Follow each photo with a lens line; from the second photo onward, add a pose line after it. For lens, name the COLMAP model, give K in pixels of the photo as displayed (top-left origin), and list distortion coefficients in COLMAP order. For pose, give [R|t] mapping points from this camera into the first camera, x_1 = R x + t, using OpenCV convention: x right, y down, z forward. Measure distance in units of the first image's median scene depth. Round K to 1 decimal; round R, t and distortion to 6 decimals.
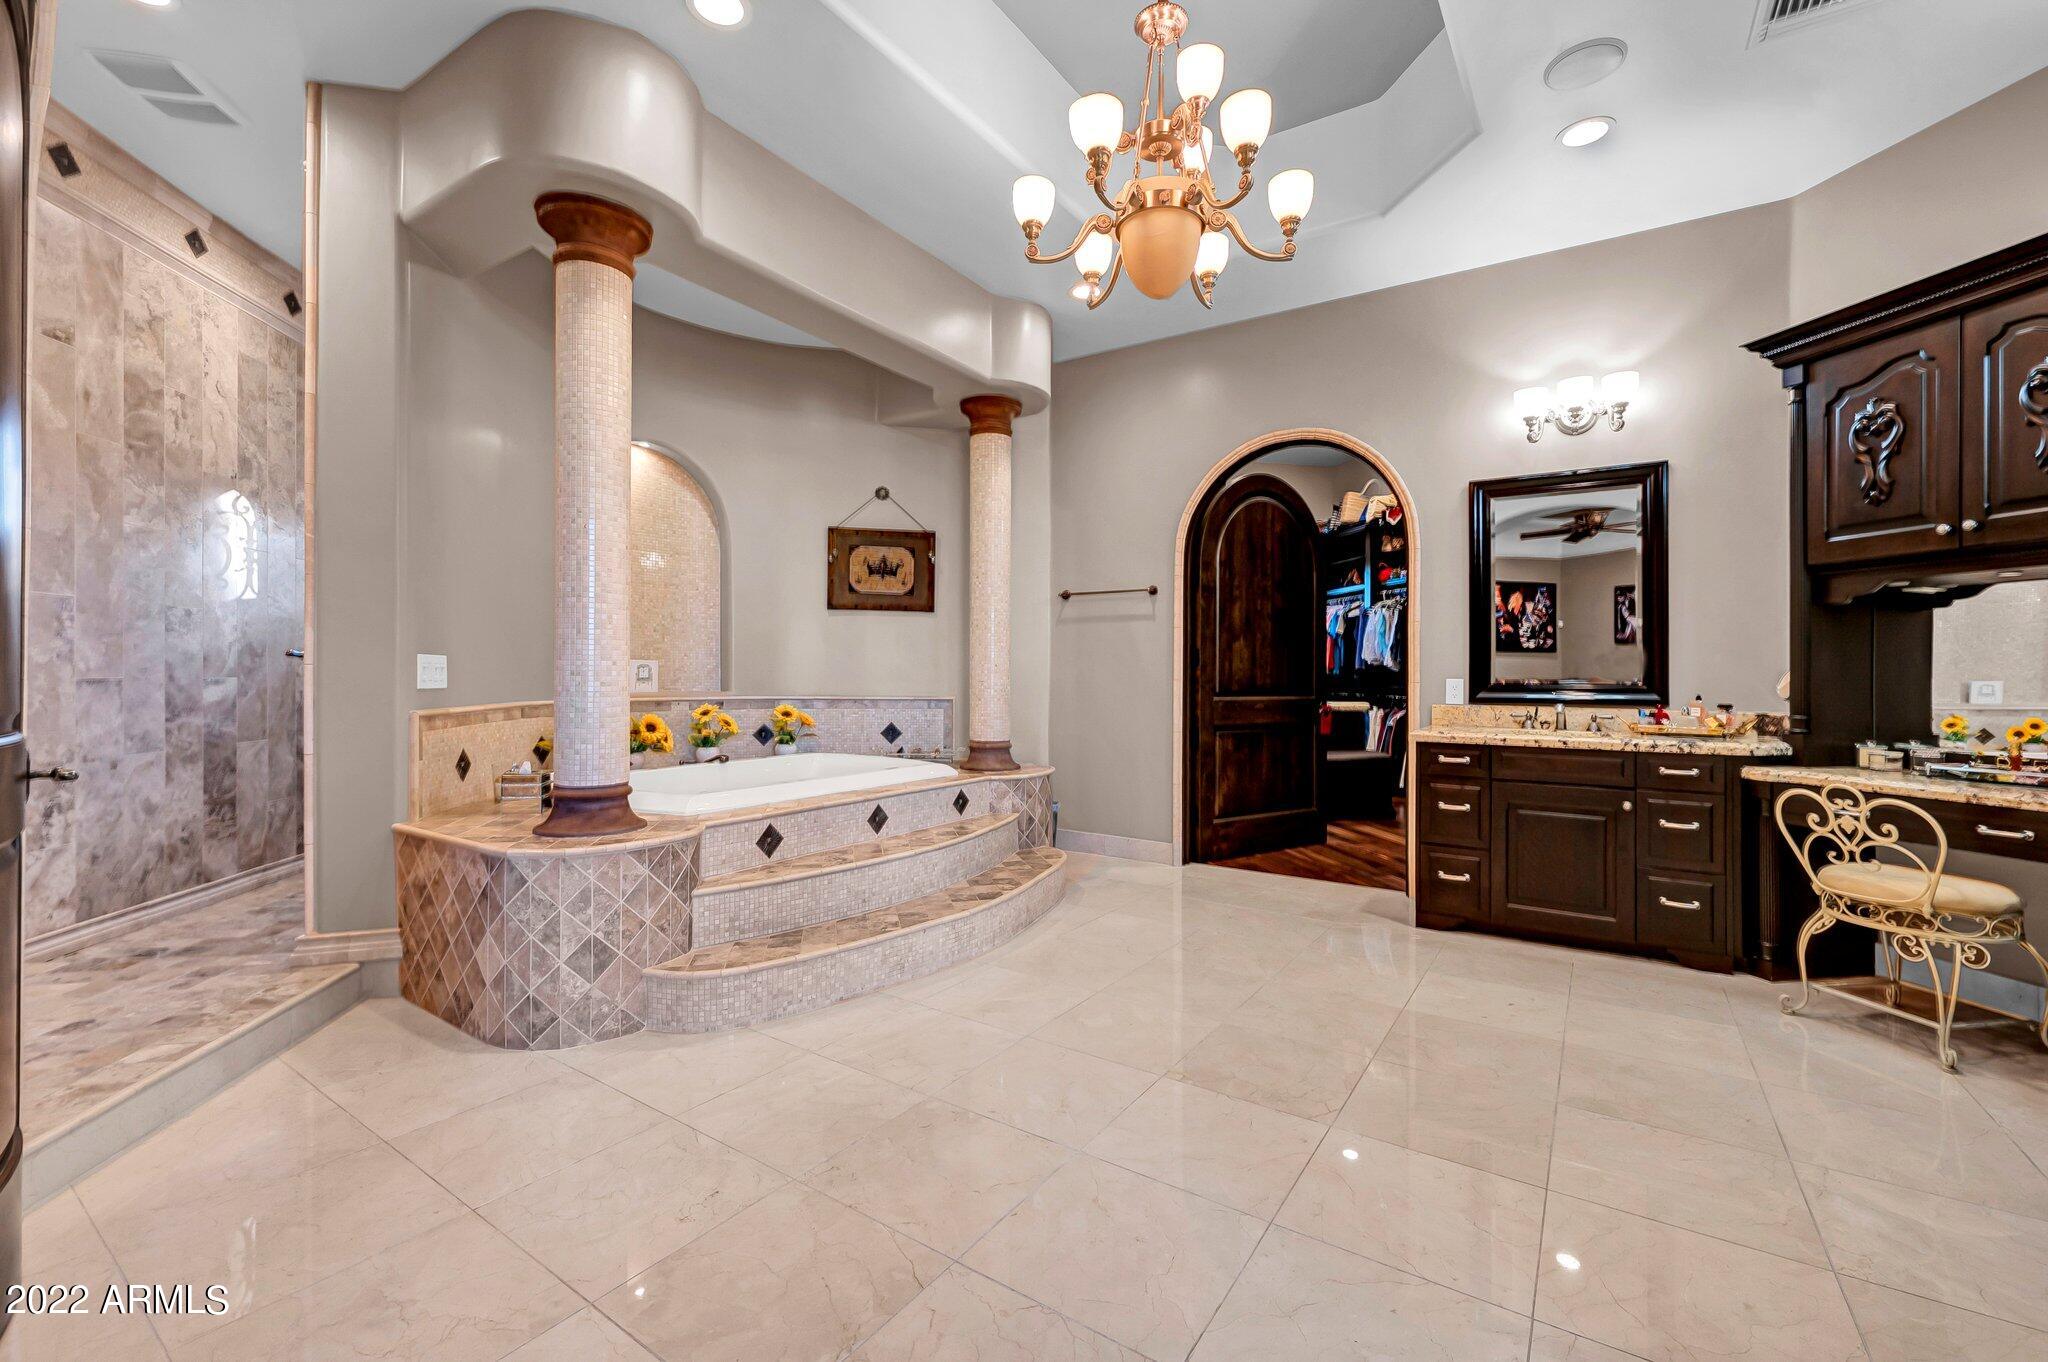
lens RADIAL K [[860.1, 0, 1035.6], [0, 860.1, 680.7], [0, 0, 1]] dist [-0.011584, 0.001679]
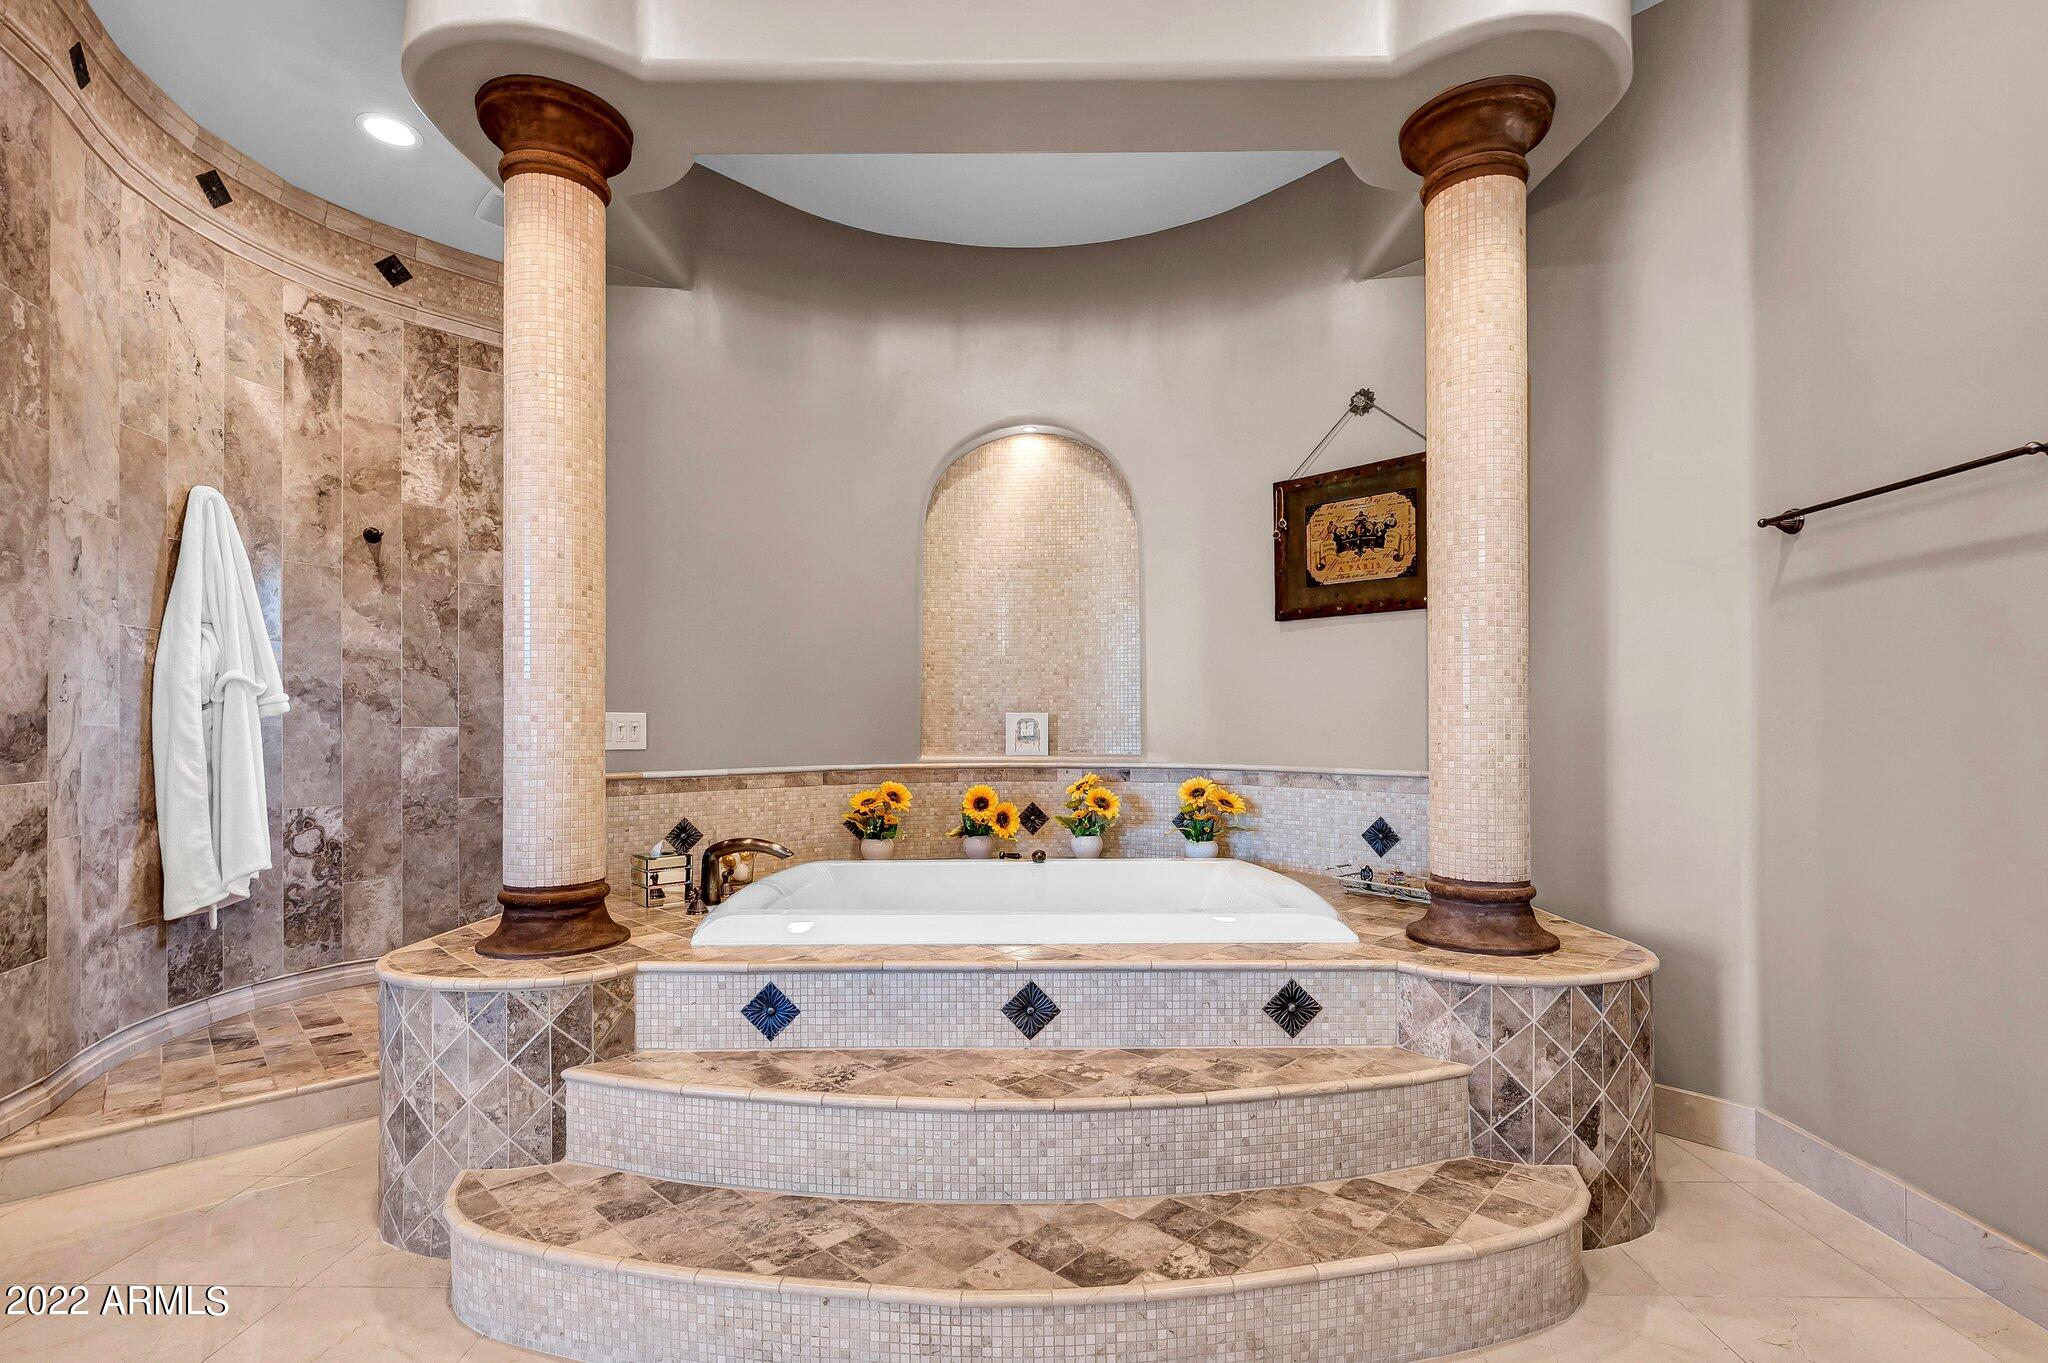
lens RADIAL K [[943.5, 0, 944.2], [0, 943.5, 722.3], [0, 0, 1]] dist [-0.003024, 0.000788]
pose [[0.538755, -0.014141, -0.842344, 0.223304], [0.001180, 0.999871, -0.016031, -0.002324], [0.842461, 0.007643, 0.538702, 0.540321]]
